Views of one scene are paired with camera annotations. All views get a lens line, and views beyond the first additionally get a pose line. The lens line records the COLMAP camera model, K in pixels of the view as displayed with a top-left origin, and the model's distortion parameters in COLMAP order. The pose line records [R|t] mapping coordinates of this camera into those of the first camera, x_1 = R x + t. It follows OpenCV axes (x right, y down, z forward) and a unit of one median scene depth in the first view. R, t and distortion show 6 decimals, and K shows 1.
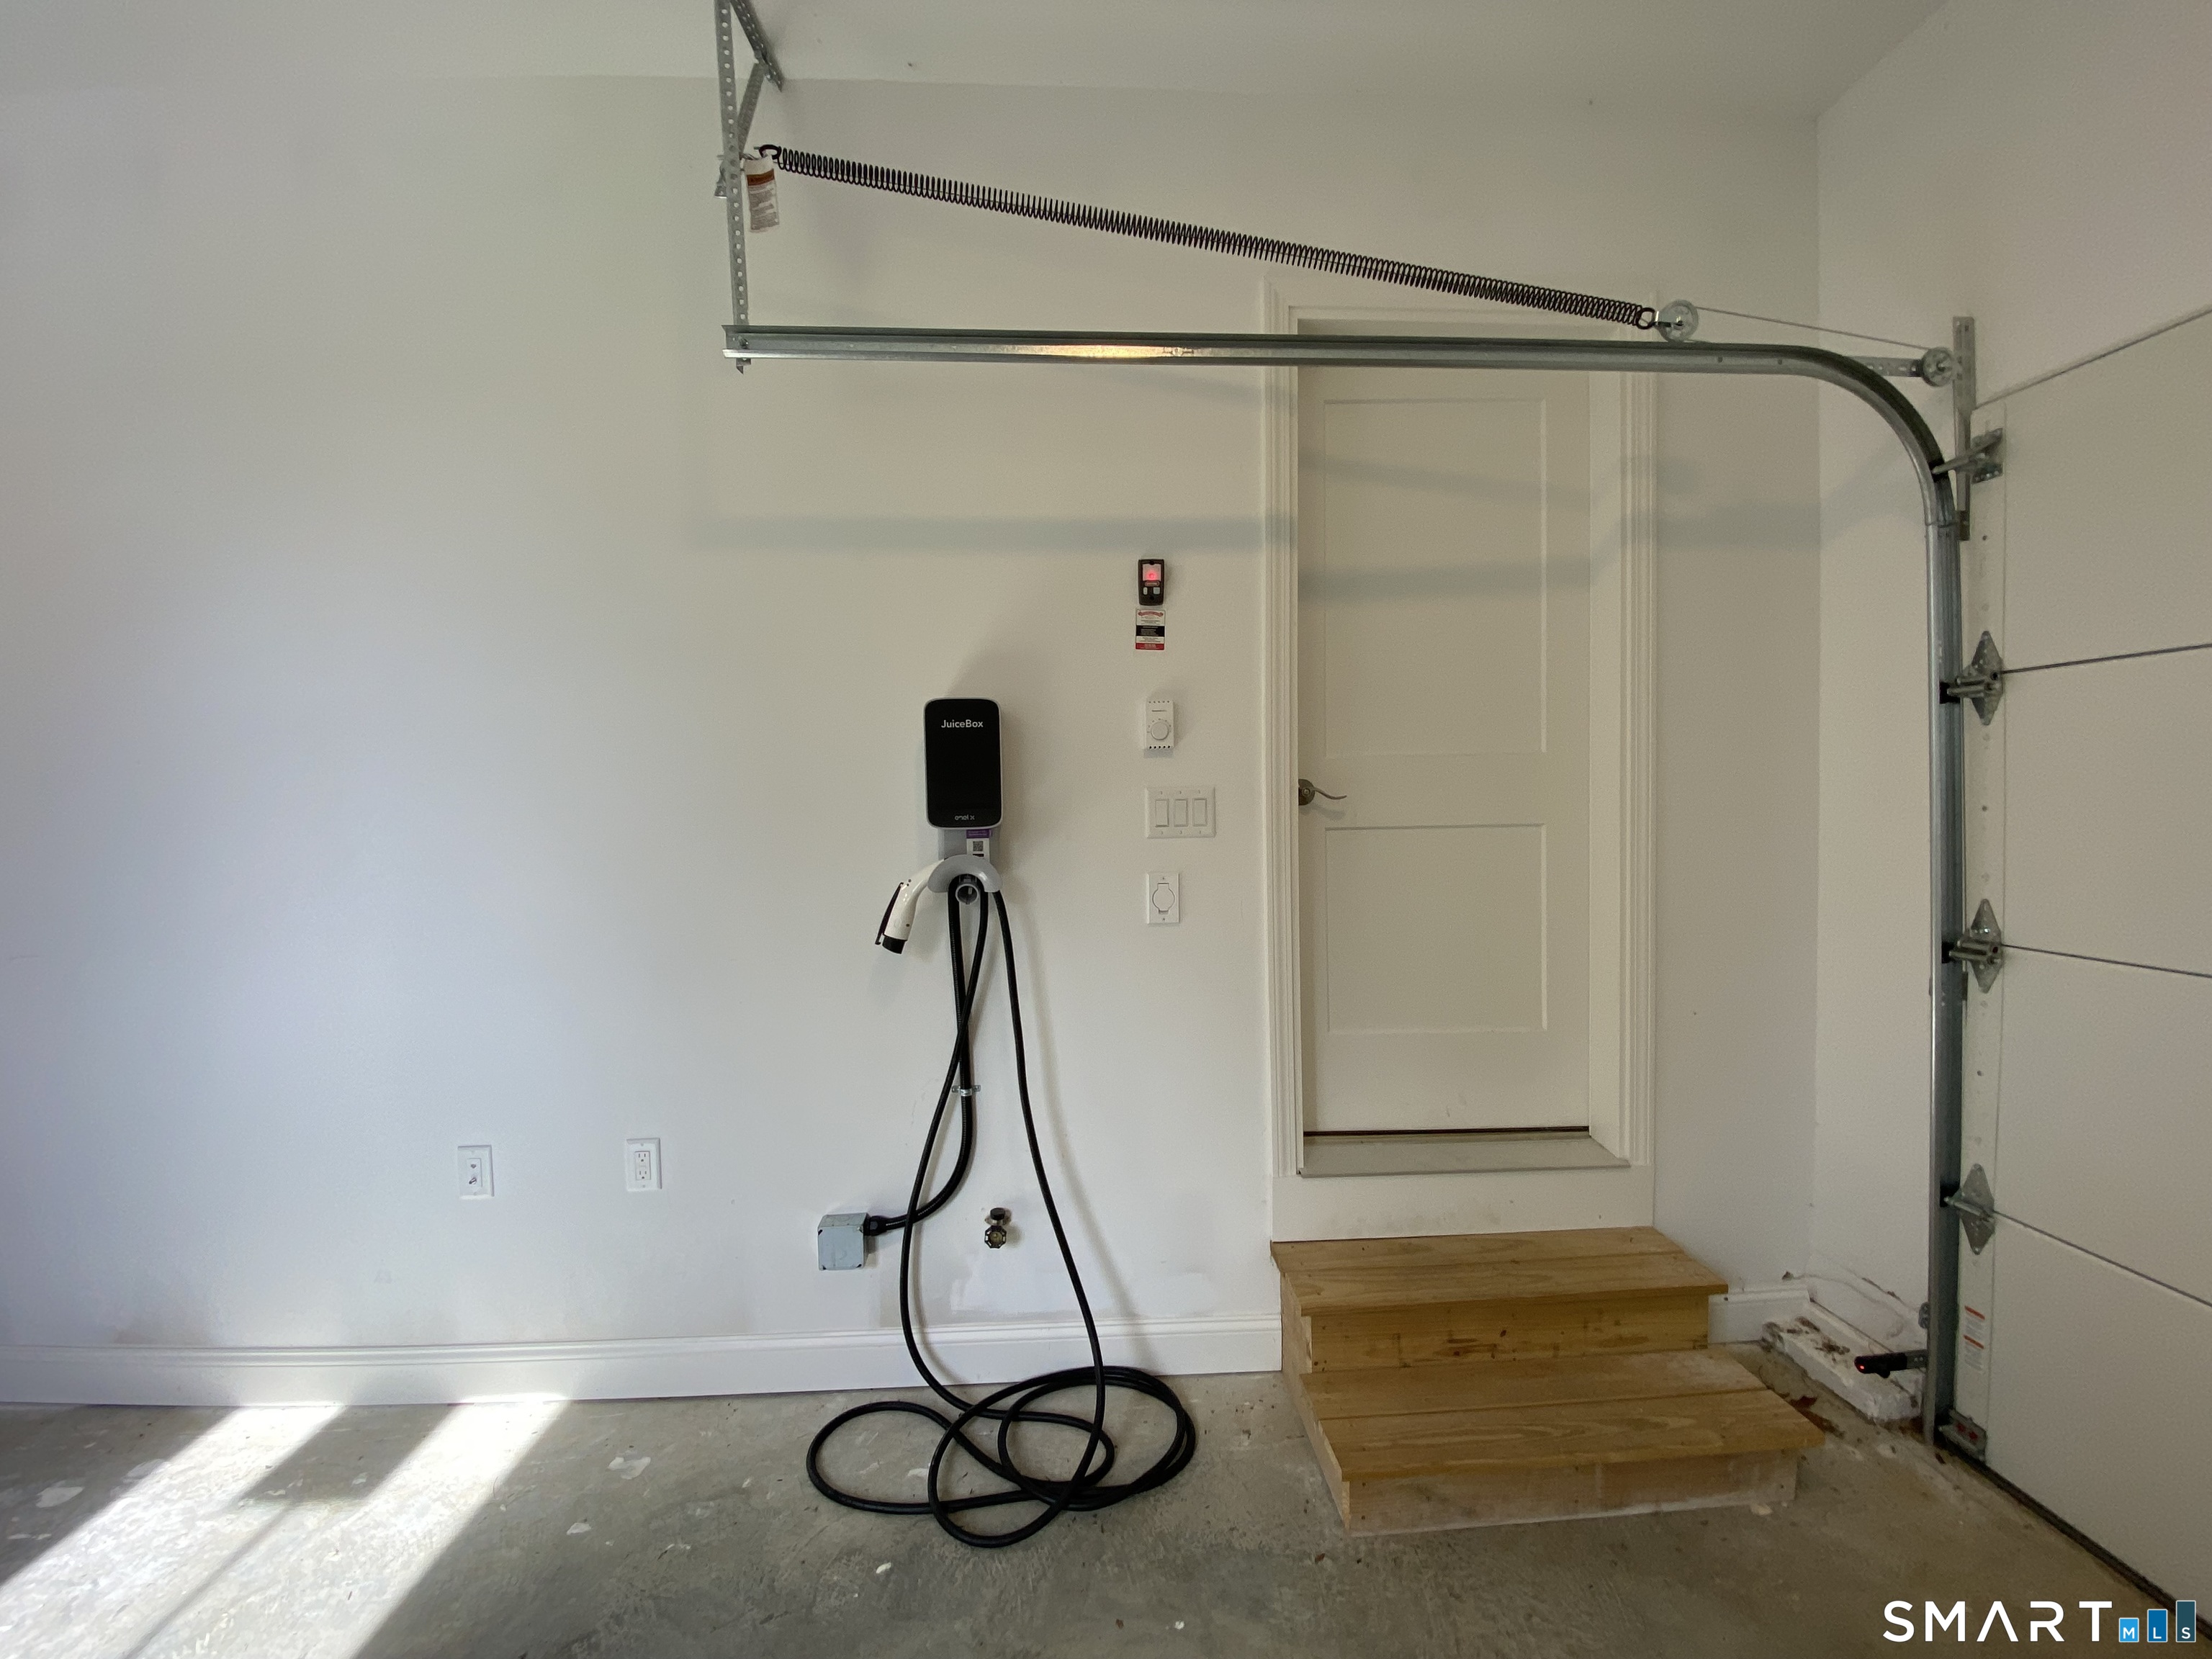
lens RADIAL K [[895.9, 0, 1097.3], [0, 895.9, 820.5], [0, 0, 1]] dist [0.021040, -0.020603]
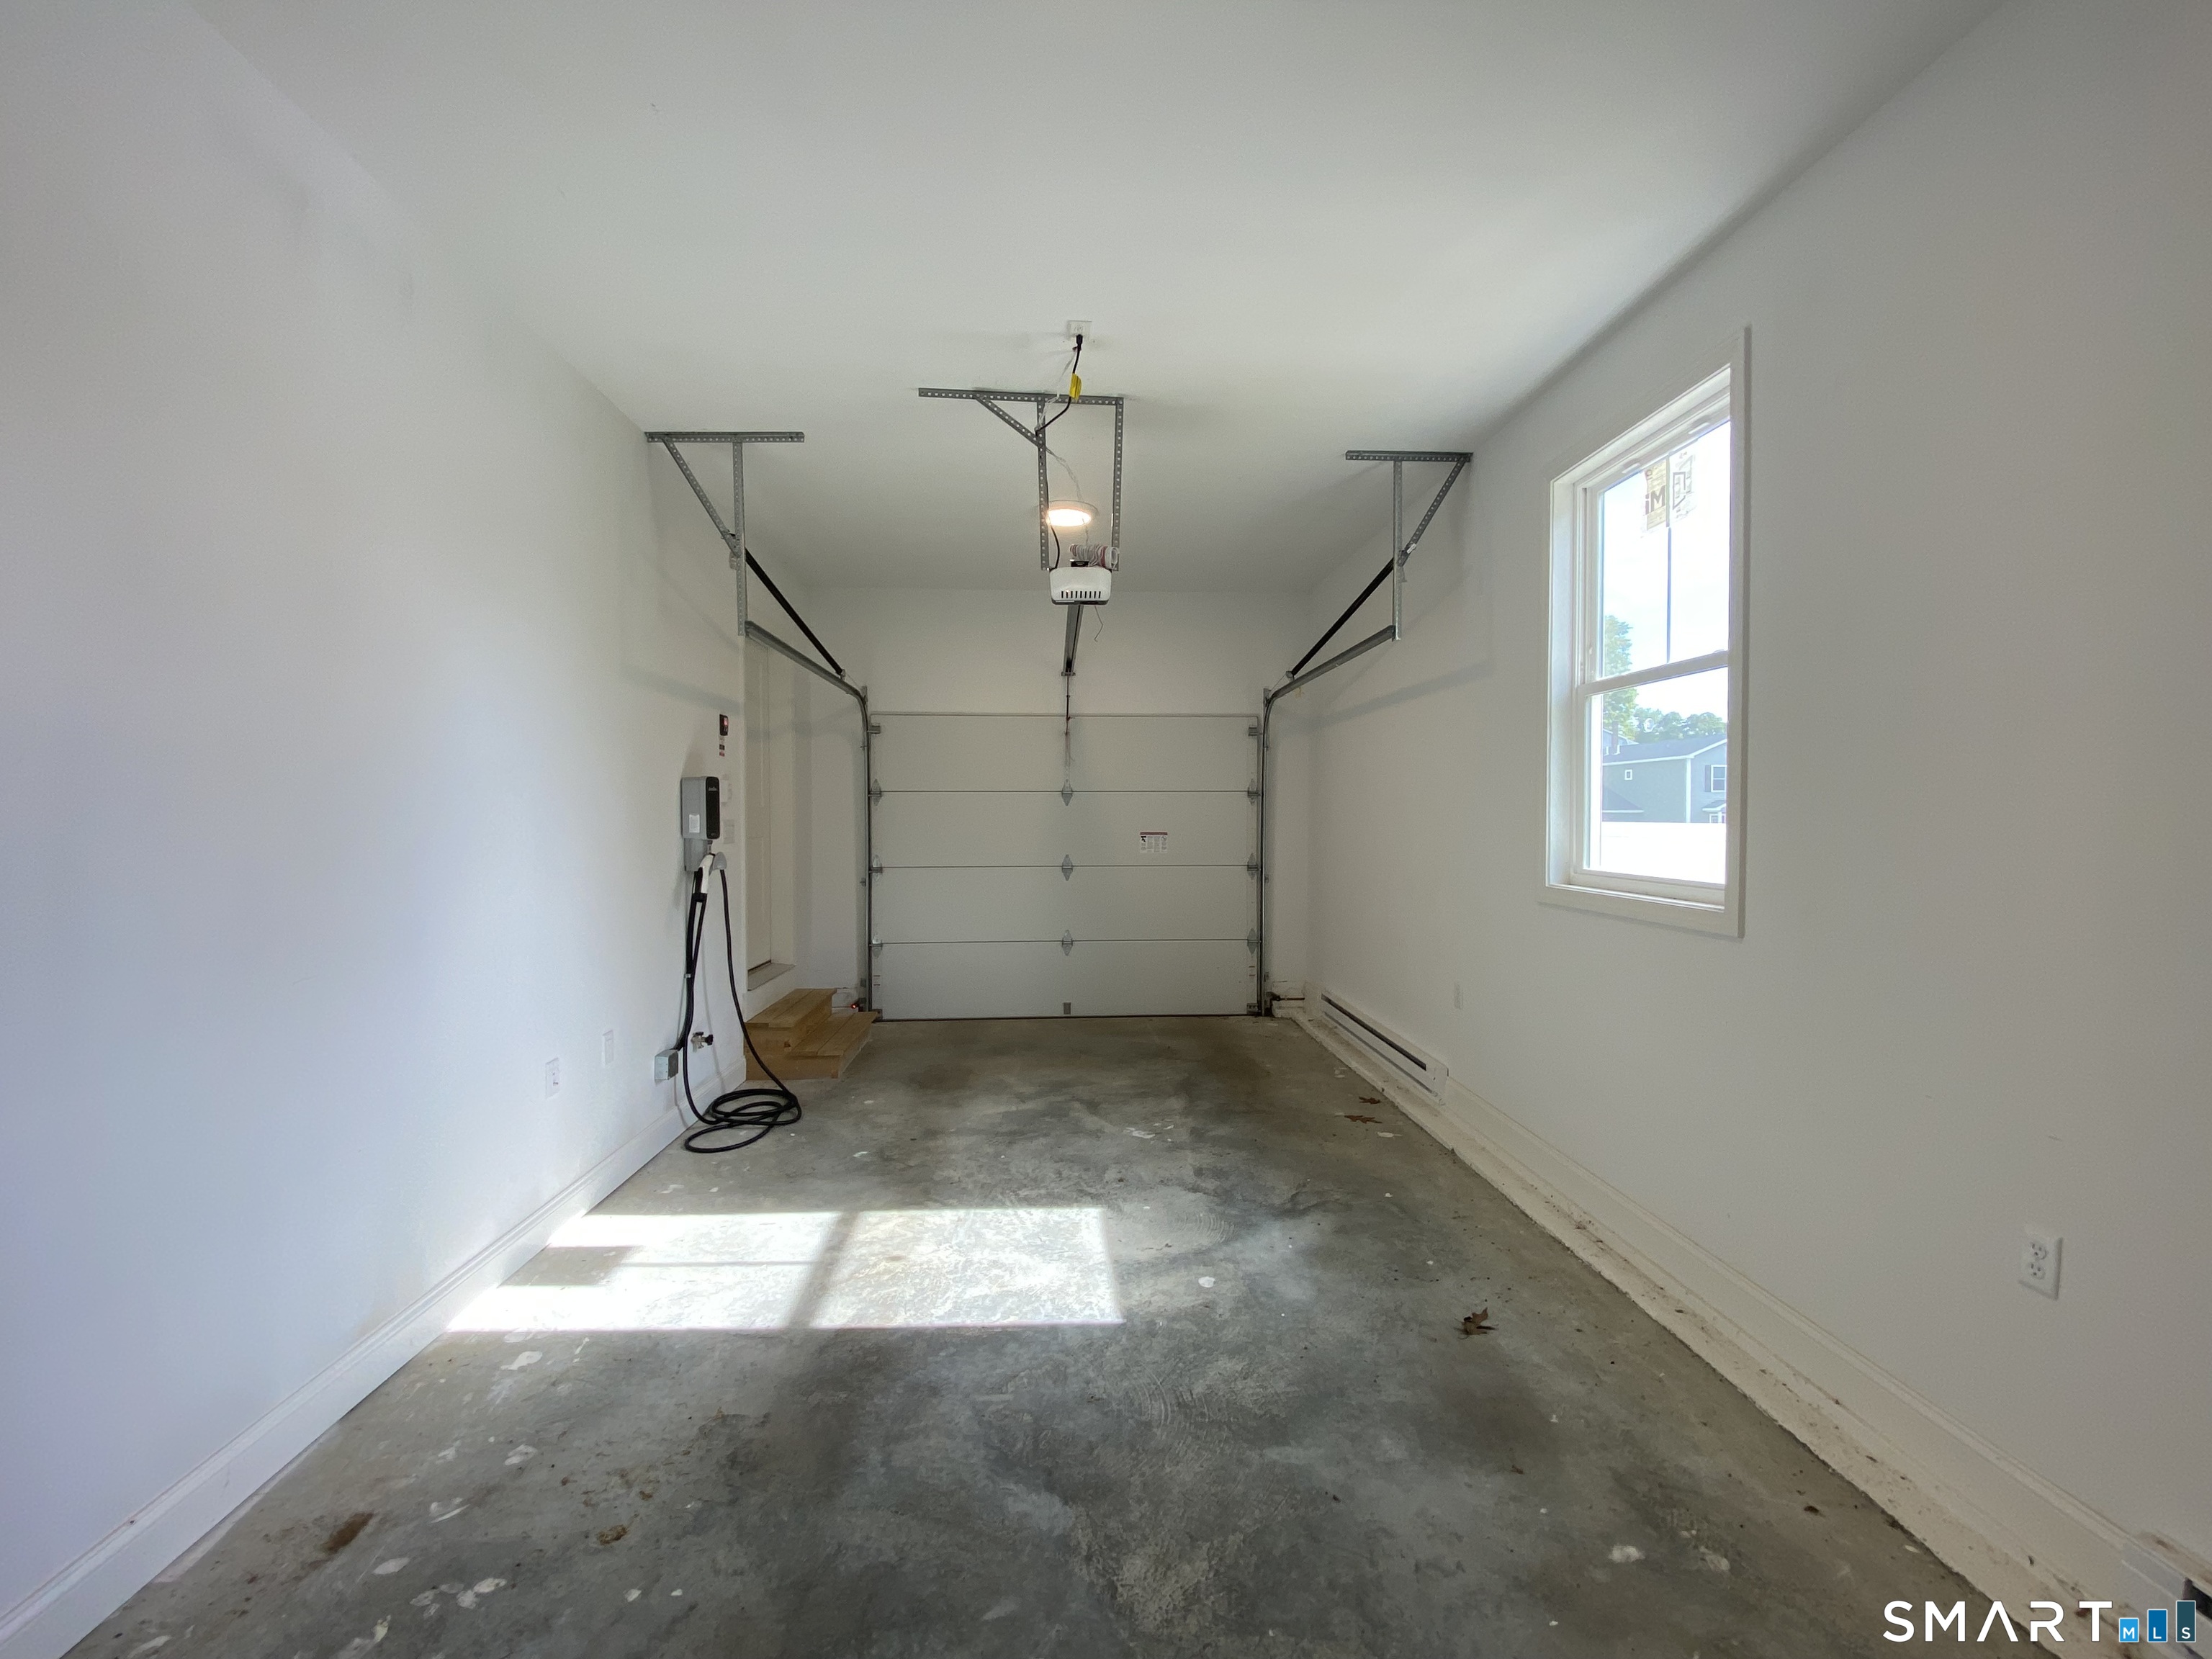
lens RADIAL K [[903.7, 0, 1103.2], [0, 903.7, 828.4], [0, 0, 1]] dist [0.051278, -0.029981]
pose [[0.000045, 0.002580, 0.999997, -2.506008], [0.029180, 0.999571, -0.002581, 0.017641], [-0.999574, 0.029180, -0.000031, 0.108964]]
